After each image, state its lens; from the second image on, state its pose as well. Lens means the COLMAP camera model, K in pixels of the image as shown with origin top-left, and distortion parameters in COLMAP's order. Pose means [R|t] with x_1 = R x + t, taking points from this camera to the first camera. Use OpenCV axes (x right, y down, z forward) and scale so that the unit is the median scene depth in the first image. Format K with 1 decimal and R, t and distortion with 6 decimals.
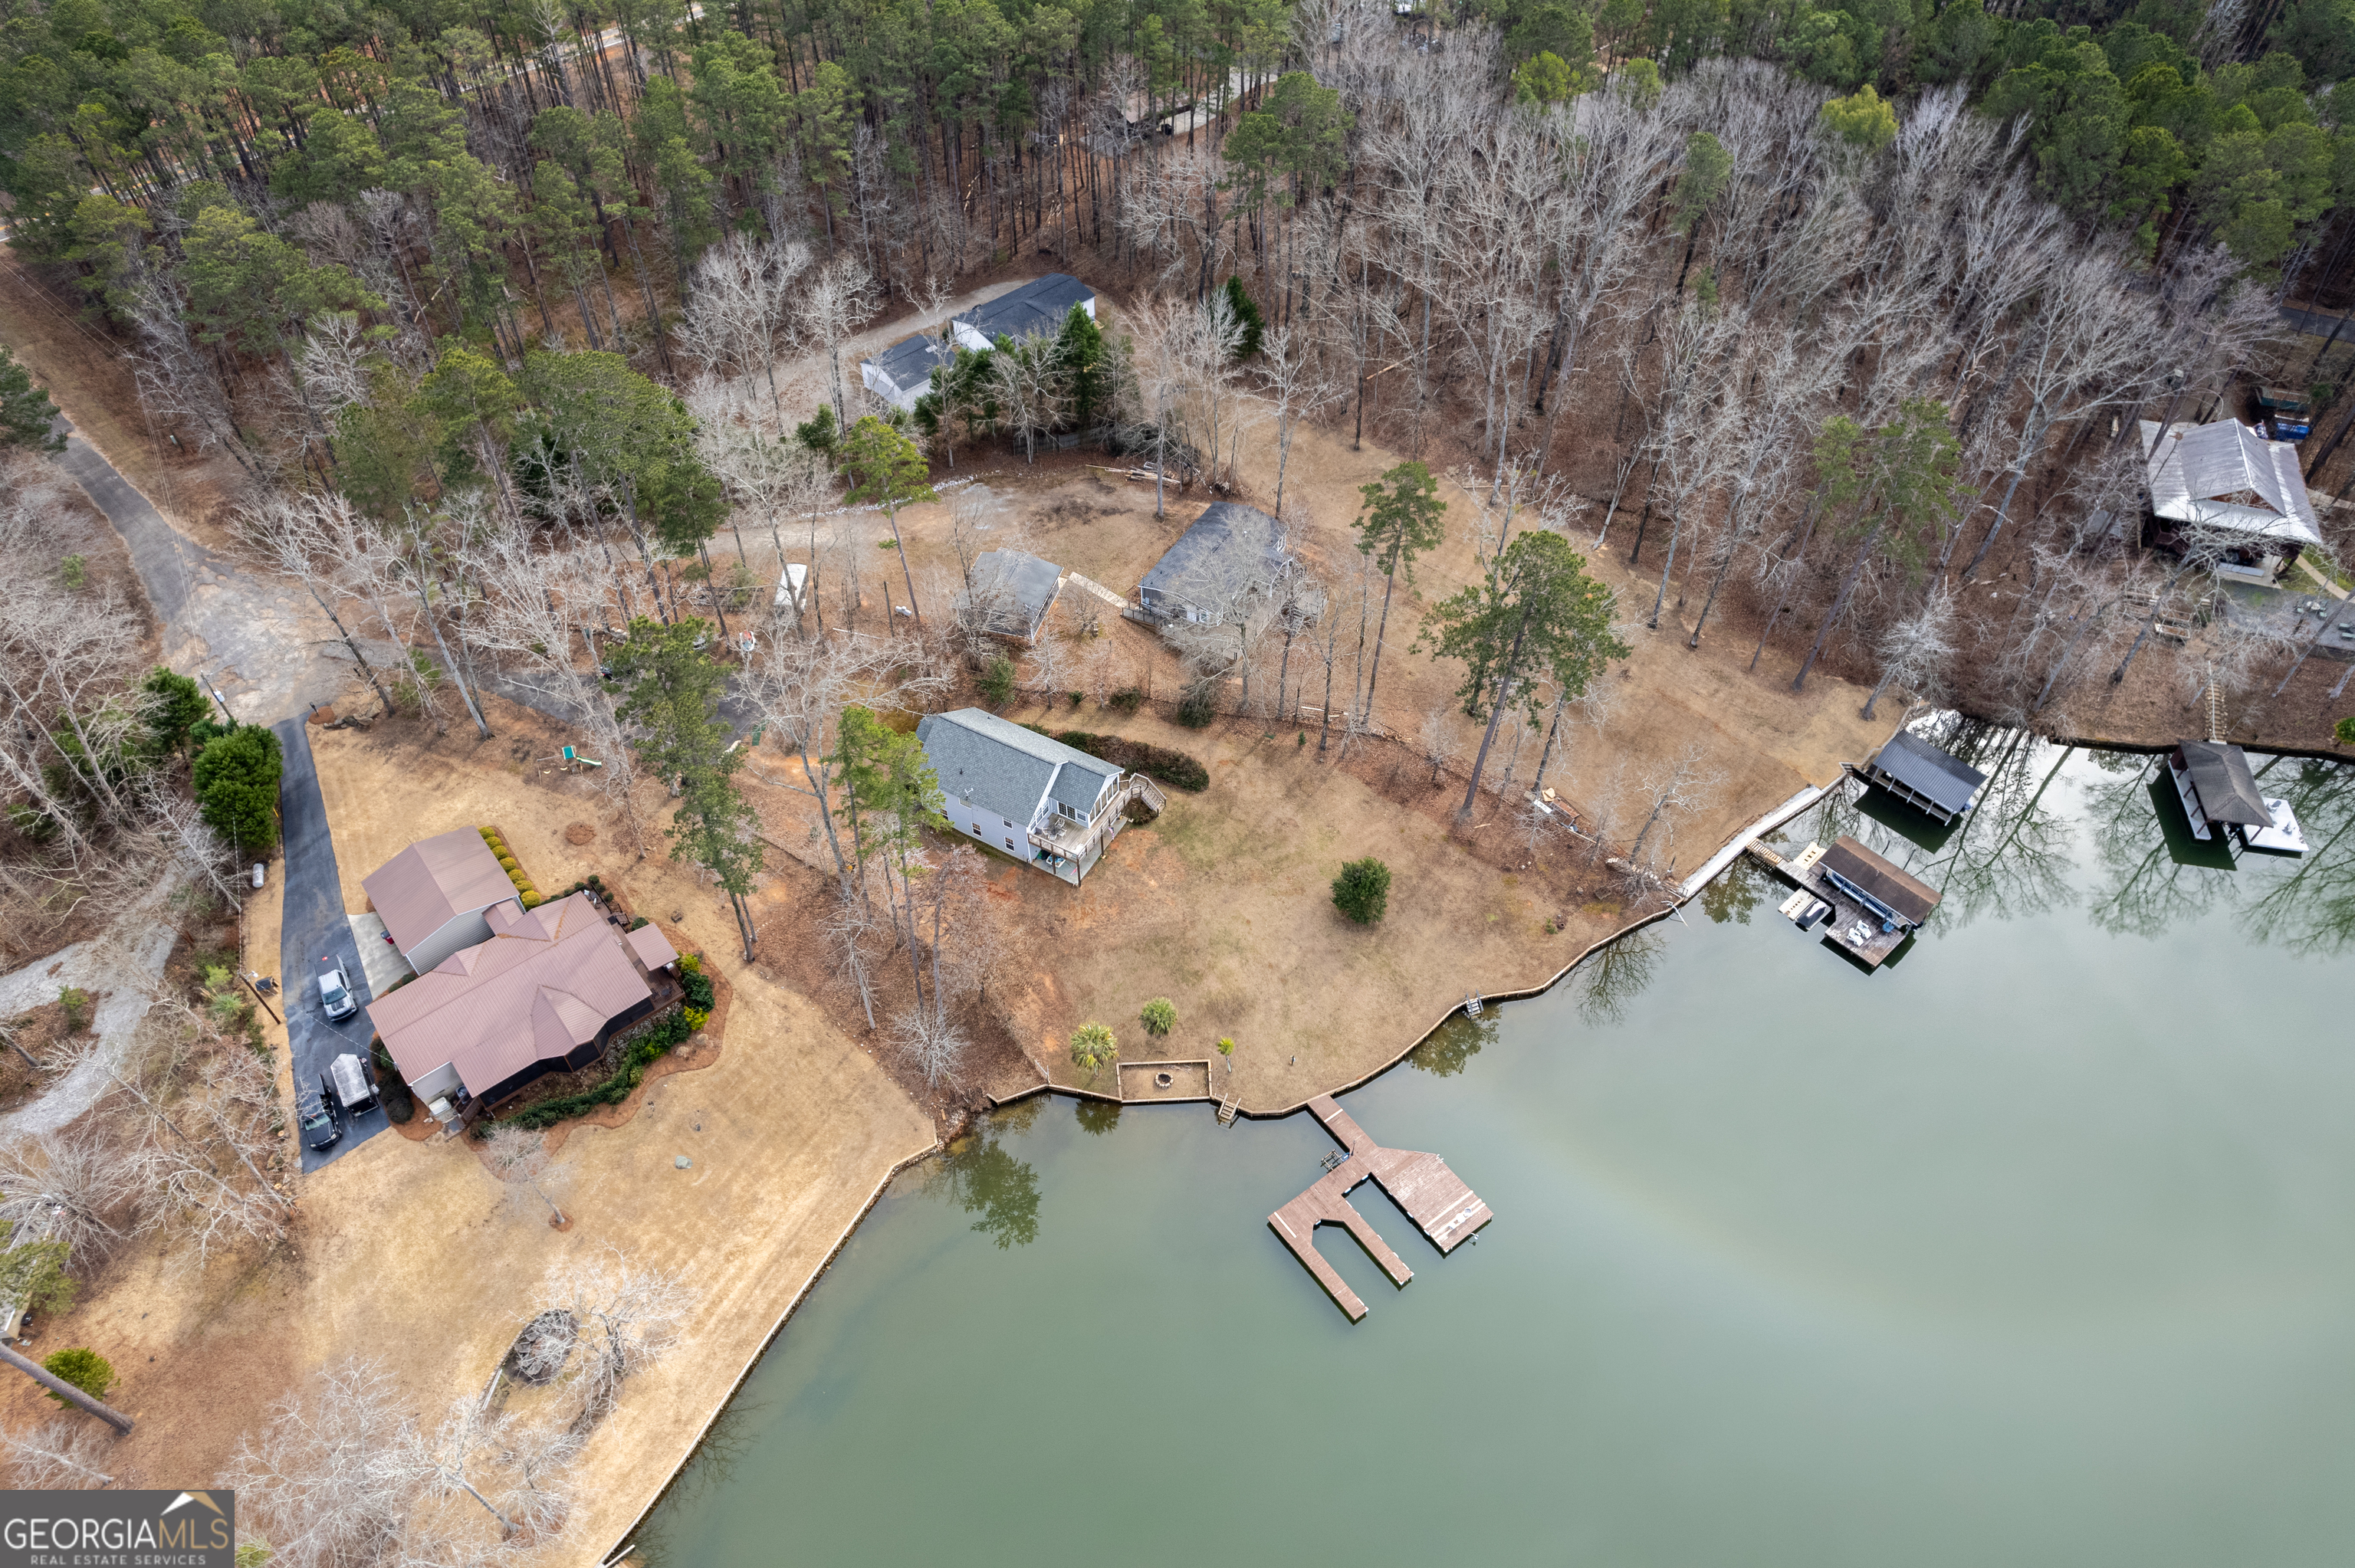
lens RADIAL K [[1479.1, 0, 1177.5], [0, 1479.1, 784.0], [0, 0, 1]] dist [-0.089056, 0.072426]
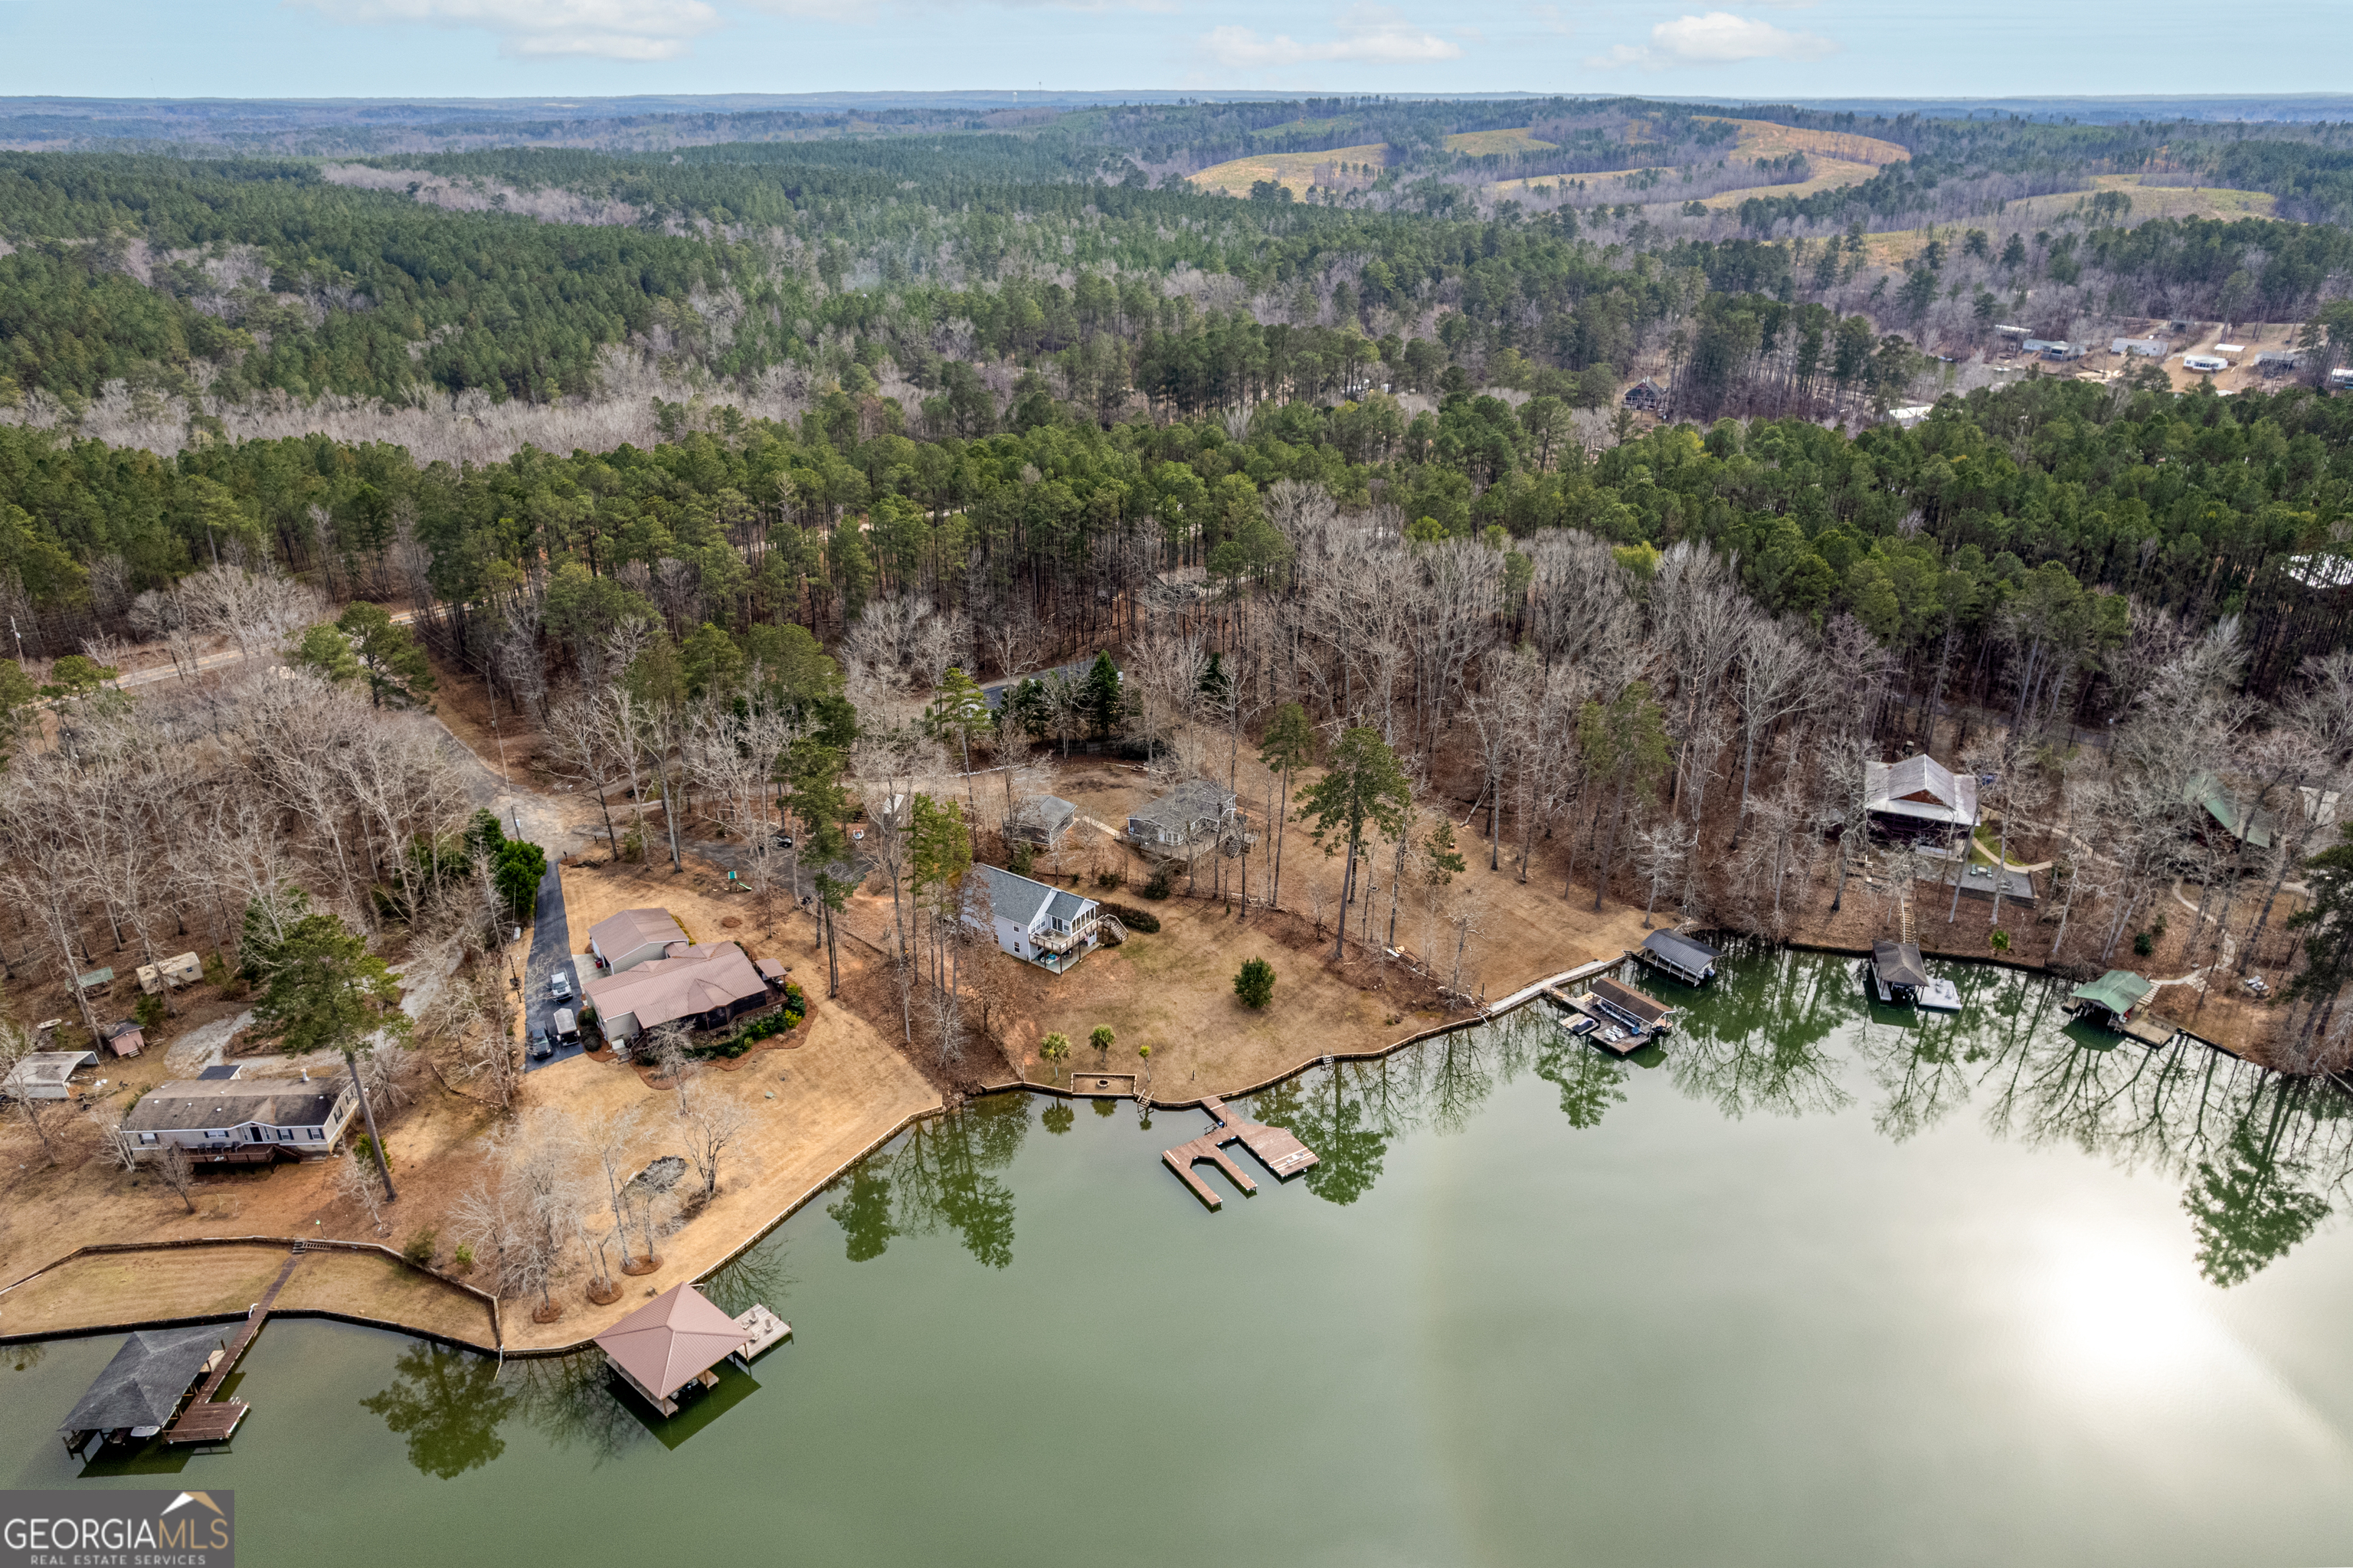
lens RADIAL K [[1478.1, 0, 1176.5], [0, 1478.1, 784.0], [0, 0, 1]] dist [-0.089056, 0.072426]
pose [[0.996612, 0.036704, -0.073604, 0.144505], [-0.062174, 0.922046, -0.382055, 0.437774], [0.053843, 0.385337, 0.921204, -0.397401]]
